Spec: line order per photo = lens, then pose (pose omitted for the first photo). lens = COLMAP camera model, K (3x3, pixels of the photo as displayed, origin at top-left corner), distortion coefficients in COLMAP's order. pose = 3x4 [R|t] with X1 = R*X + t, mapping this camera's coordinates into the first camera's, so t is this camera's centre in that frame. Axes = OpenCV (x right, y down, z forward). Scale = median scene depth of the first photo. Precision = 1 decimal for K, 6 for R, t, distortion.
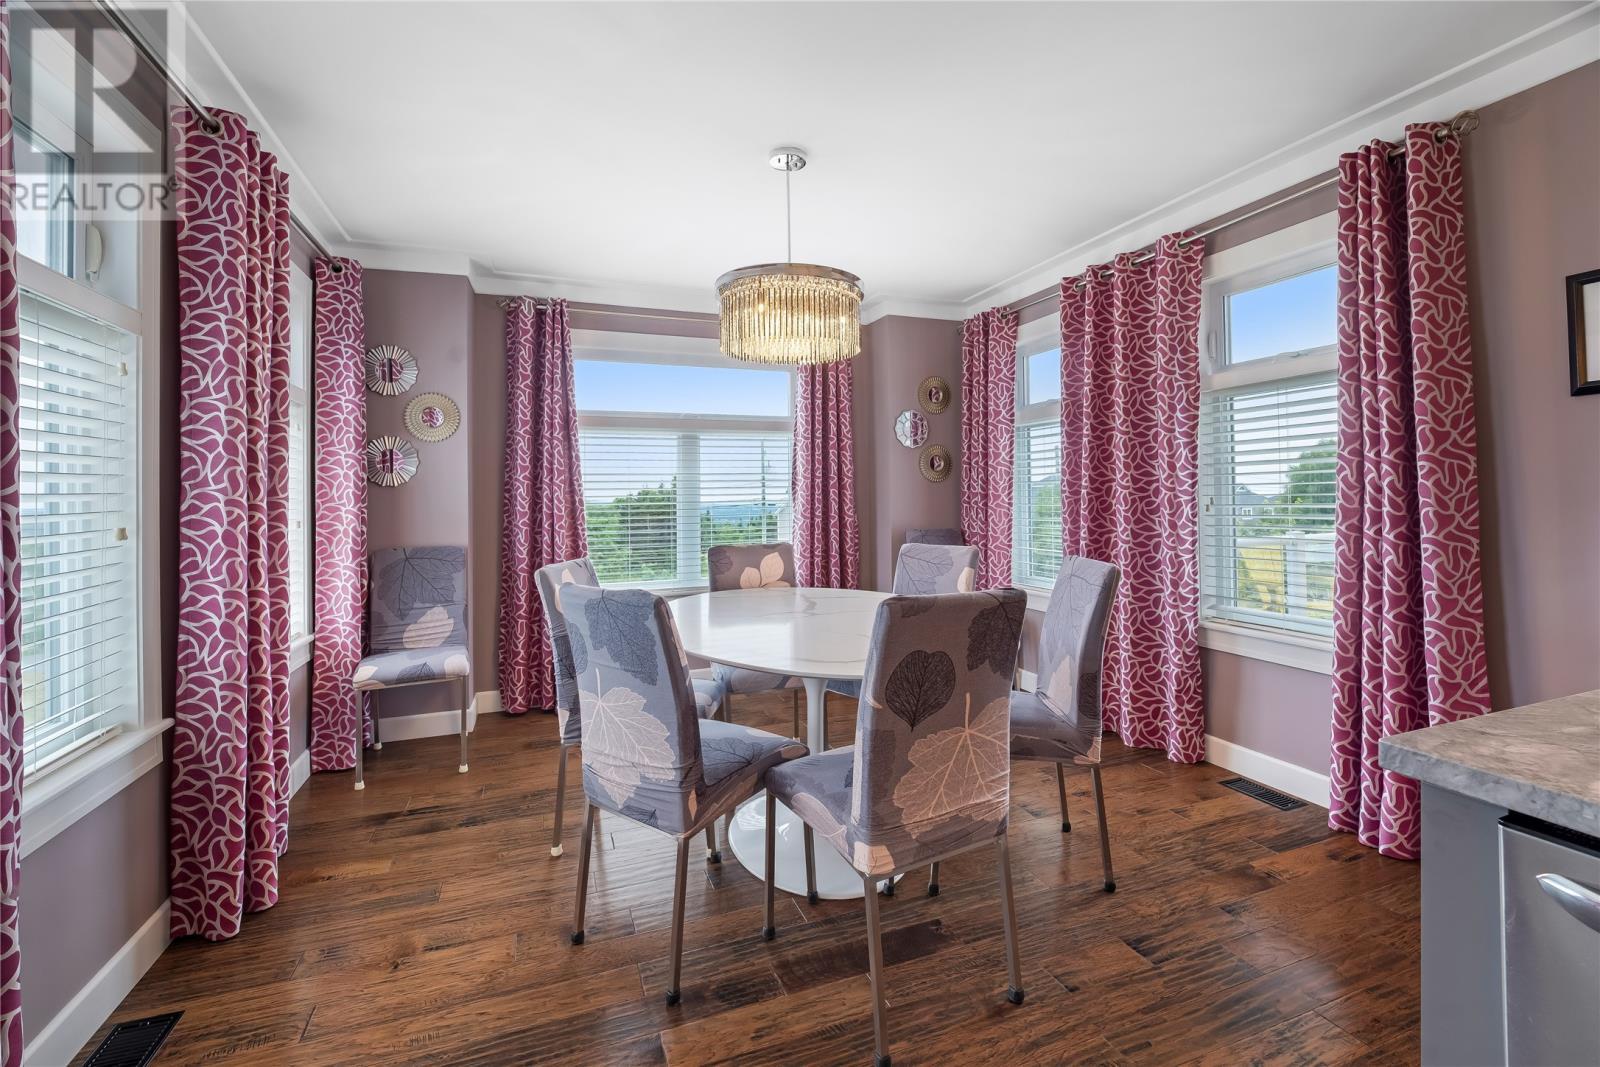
lens RADIAL K [[693.2, 0, 801.7], [0, 693.2, 500.6], [0, 0, 1]] dist [0.000207, -0.000021]
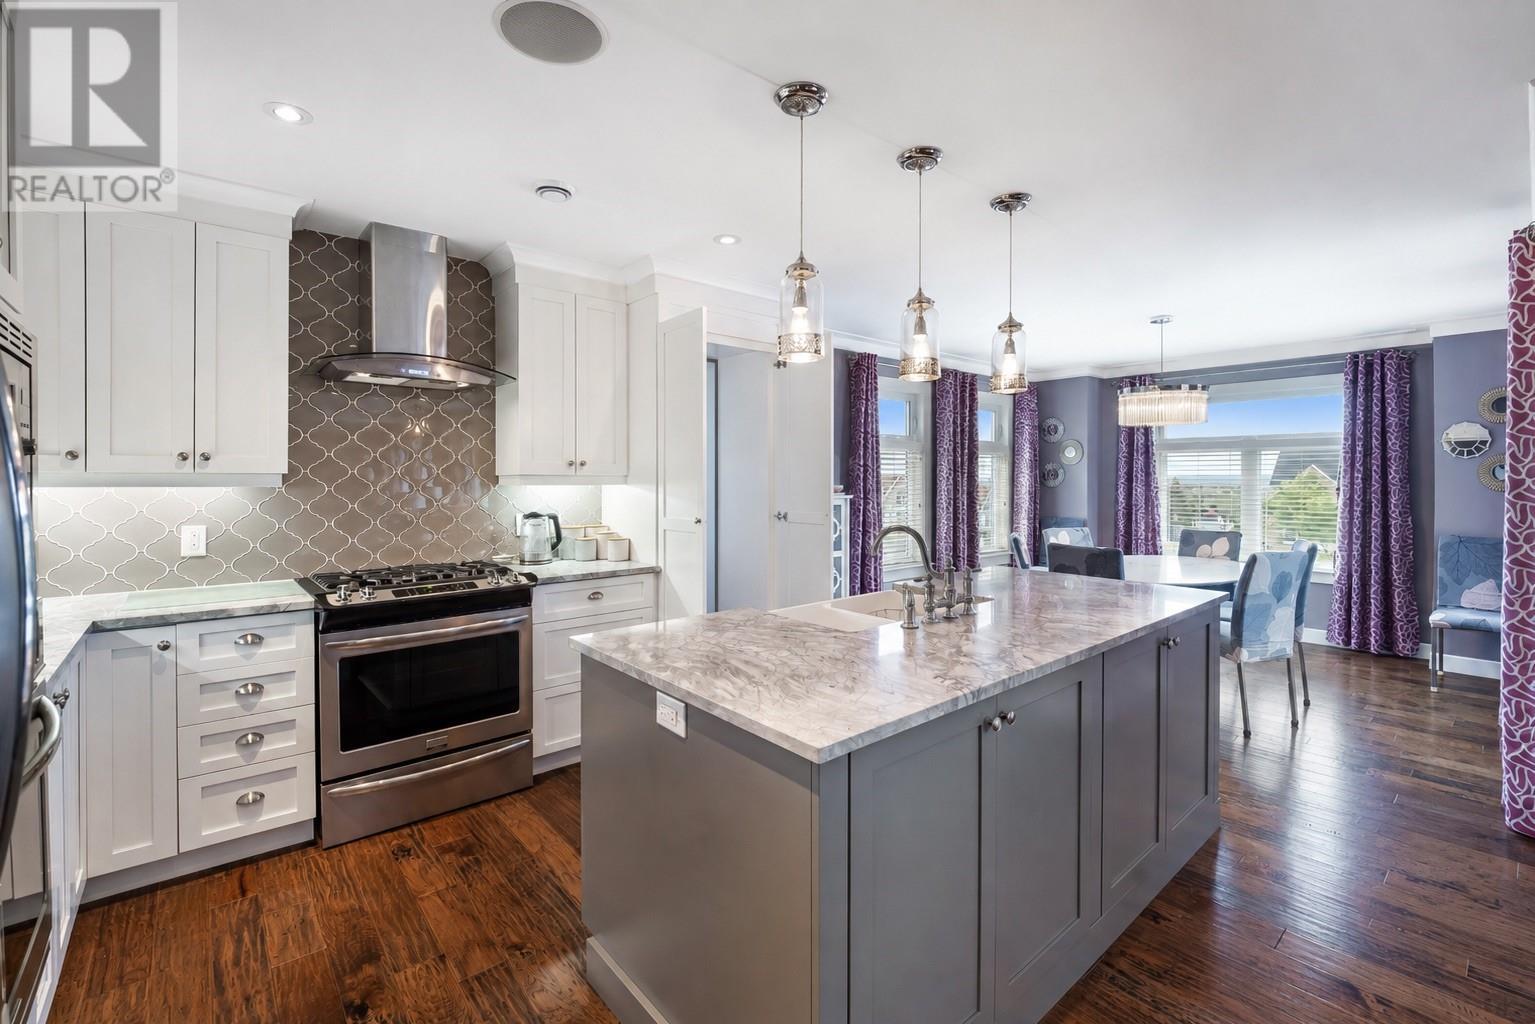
lens RADIAL K [[665.1, 0, 769.2], [0, 665.1, 480.5], [0, 0, 1]] dist [0.000207, -0.000021]
pose [[0.337319, 0.007337, -0.941362, 1.014402], [-0.008121, 0.999955, 0.004884, -0.050000], [0.941355, 0.005997, 0.337363, -0.444304]]
